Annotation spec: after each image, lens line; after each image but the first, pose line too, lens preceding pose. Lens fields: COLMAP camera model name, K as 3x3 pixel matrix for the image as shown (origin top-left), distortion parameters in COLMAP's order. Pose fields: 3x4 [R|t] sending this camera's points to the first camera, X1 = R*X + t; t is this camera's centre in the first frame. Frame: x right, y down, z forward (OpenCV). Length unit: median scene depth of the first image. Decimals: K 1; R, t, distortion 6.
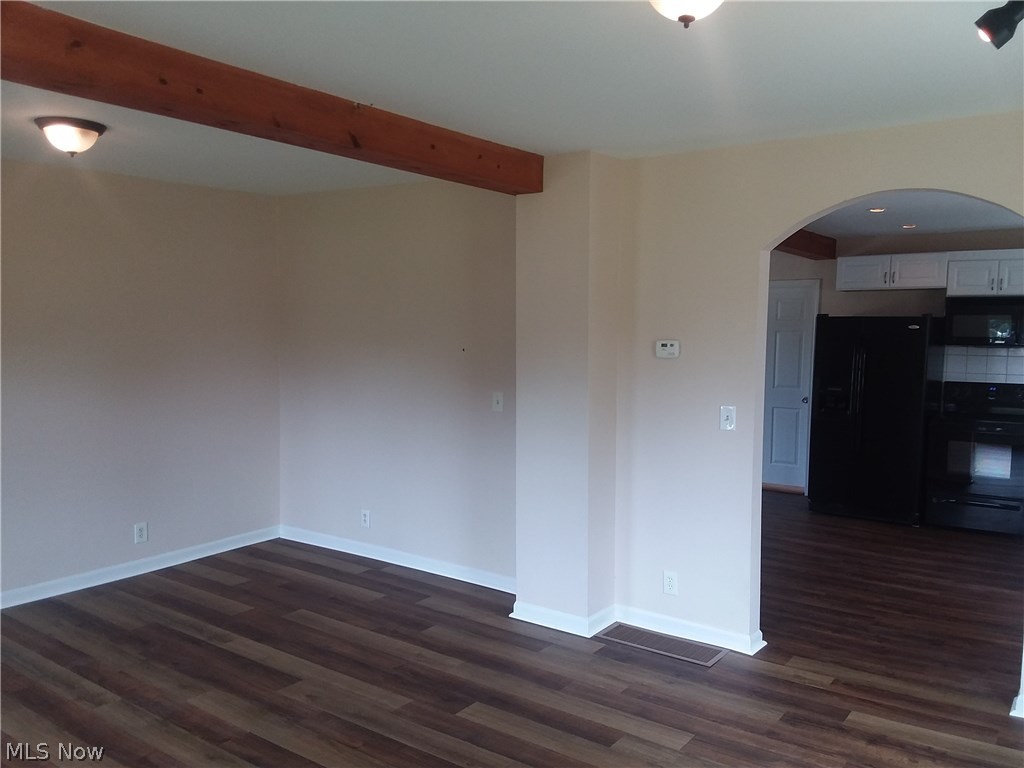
lens RADIAL K [[832.4, 0, 545.0], [0, 832.4, 403.8], [0, 0, 1]] dist [0.119739, -0.204579]
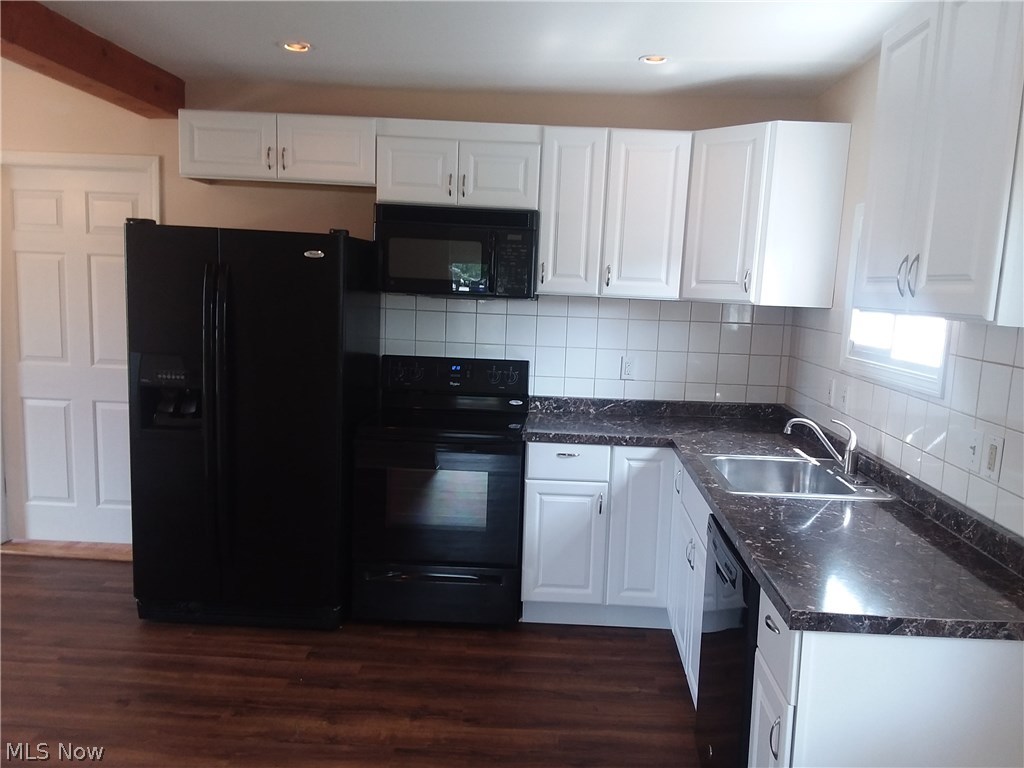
lens RADIAL K [[832.4, 0, 545.0], [0, 832.4, 403.8], [0, 0, 1]] dist [0.119739, -0.204579]
pose [[0.835296, -0.051980, 0.547338, 0.258585], [0.015533, 0.997355, 0.071012, -0.033067], [-0.549581, -0.050814, 0.833894, 0.475144]]
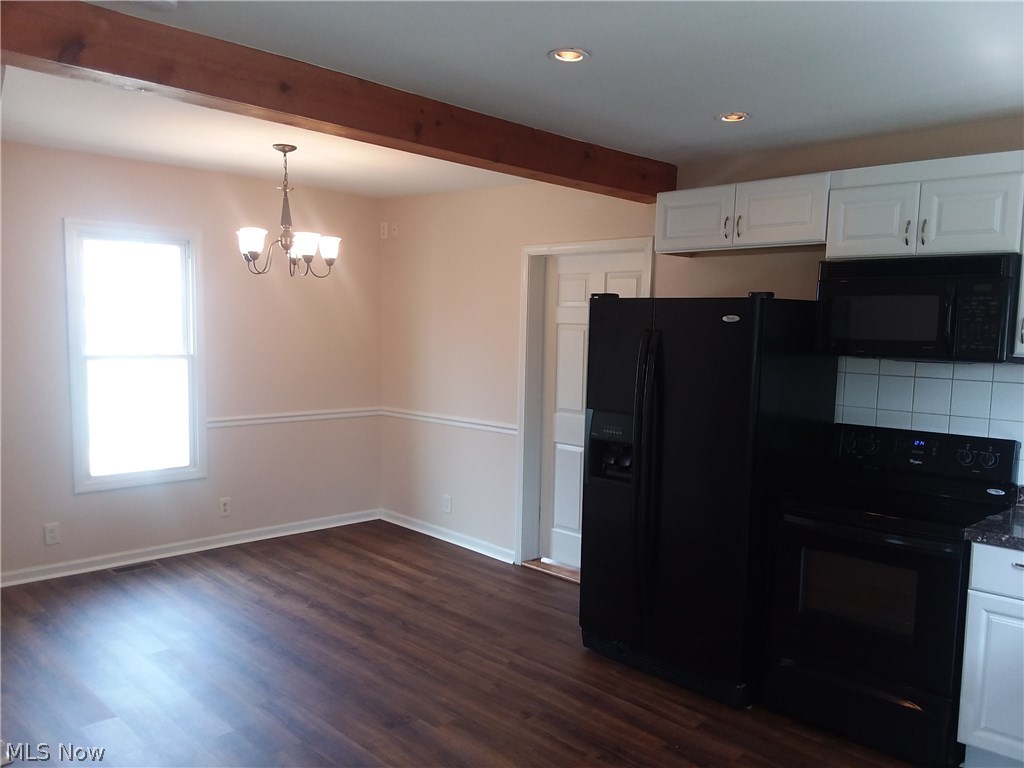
lens RADIAL K [[832.4, 0, 545.0], [0, 832.4, 403.8], [0, 0, 1]] dist [0.119739, -0.204579]
pose [[0.984872, 0.028975, -0.170844, 0.394375], [-0.028806, 0.999579, 0.003472, -0.036302], [0.170873, 0.001502, 0.985292, 0.464670]]
